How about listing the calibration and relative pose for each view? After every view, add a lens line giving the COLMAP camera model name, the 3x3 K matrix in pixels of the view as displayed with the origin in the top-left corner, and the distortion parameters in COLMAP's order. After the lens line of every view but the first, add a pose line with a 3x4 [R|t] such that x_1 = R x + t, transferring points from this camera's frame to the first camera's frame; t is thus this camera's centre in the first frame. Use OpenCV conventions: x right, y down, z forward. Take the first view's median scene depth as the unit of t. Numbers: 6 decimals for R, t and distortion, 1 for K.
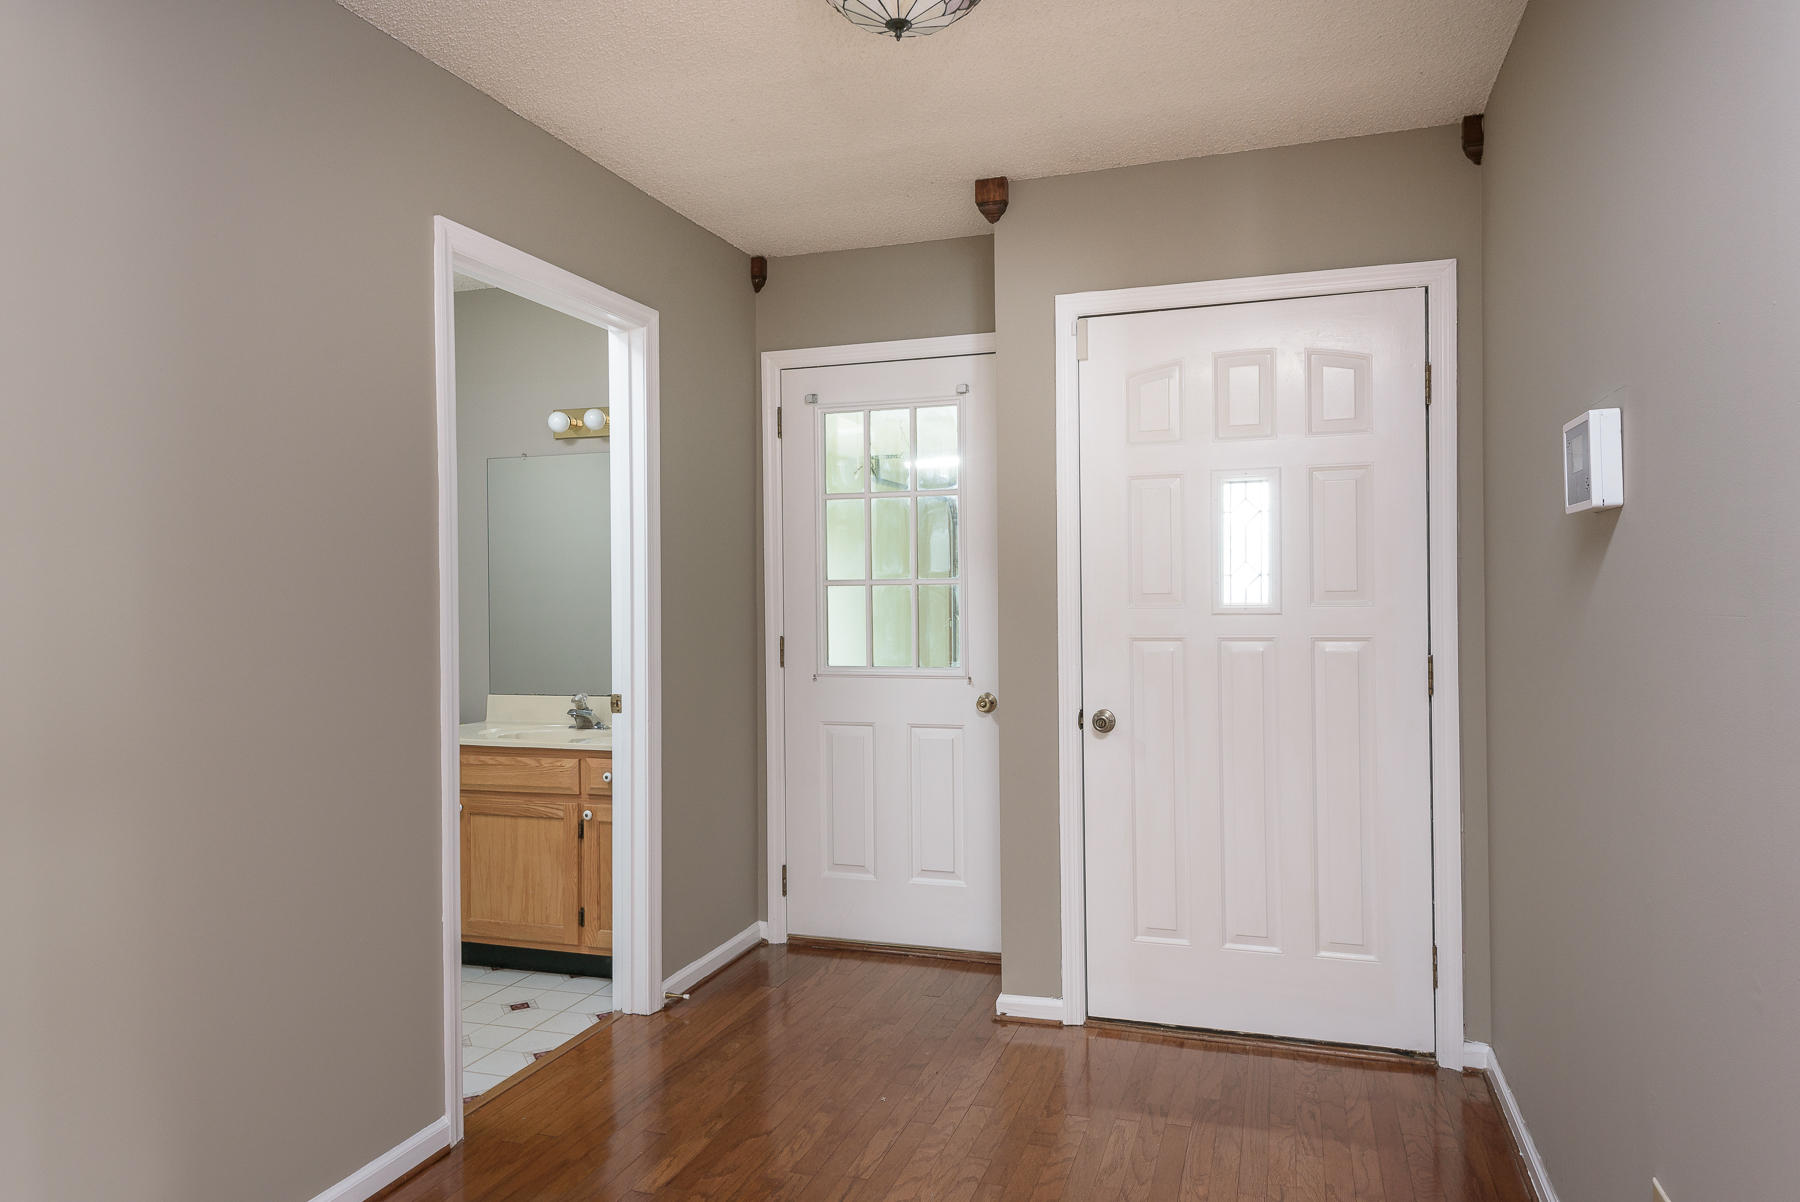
lens RADIAL K [[1158.8, 0, 898.1], [0, 1158.8, 601.1], [0, 0, 1]] dist [0.017055, 0.000580]
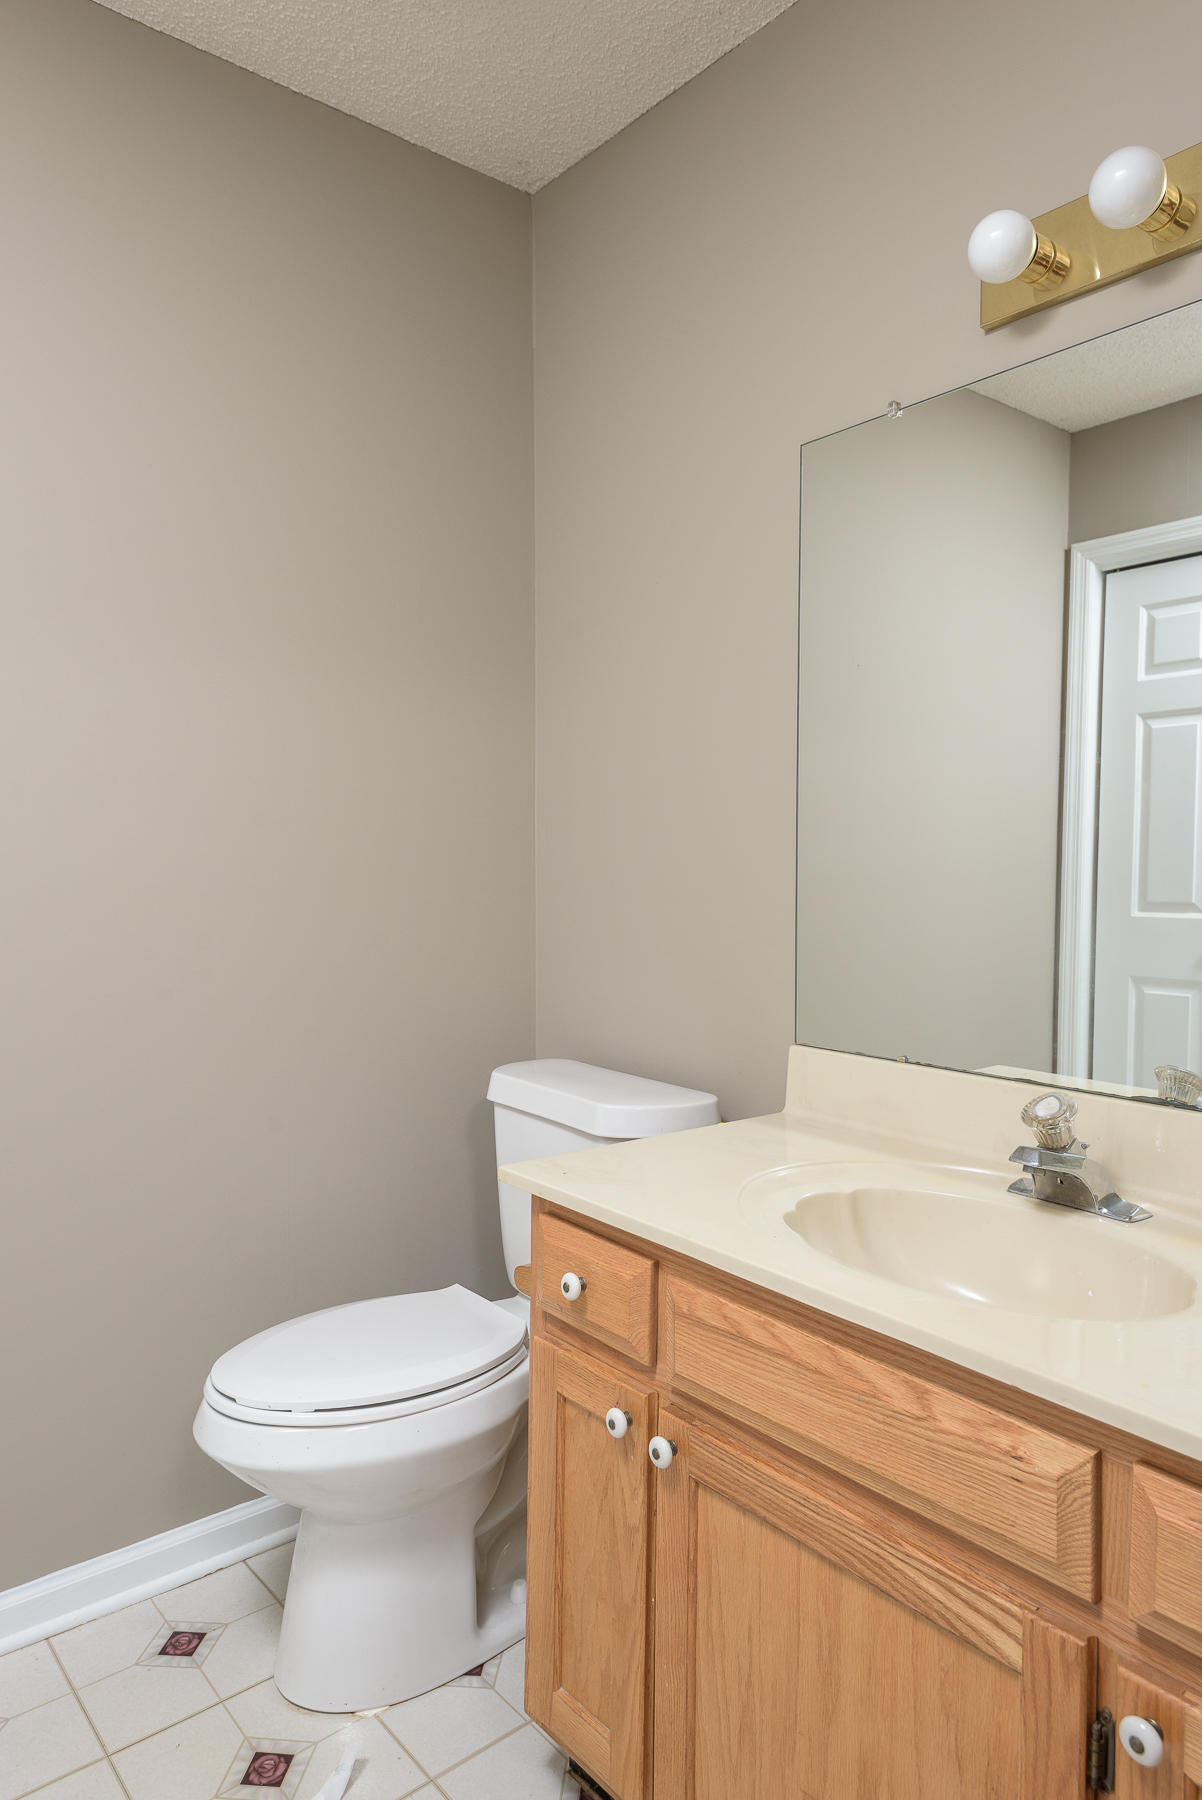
lens RADIAL K [[1158.8, 0, 598.0], [0, 1158.8, 899.3], [0, 0, 1]] dist [0.017055, 0.000580]
pose [[0.847577, 0.030838, -0.529775, -0.234760], [-0.010573, 0.999093, 0.041241, 0.016788], [0.530566, -0.029353, 0.847135, 0.739661]]
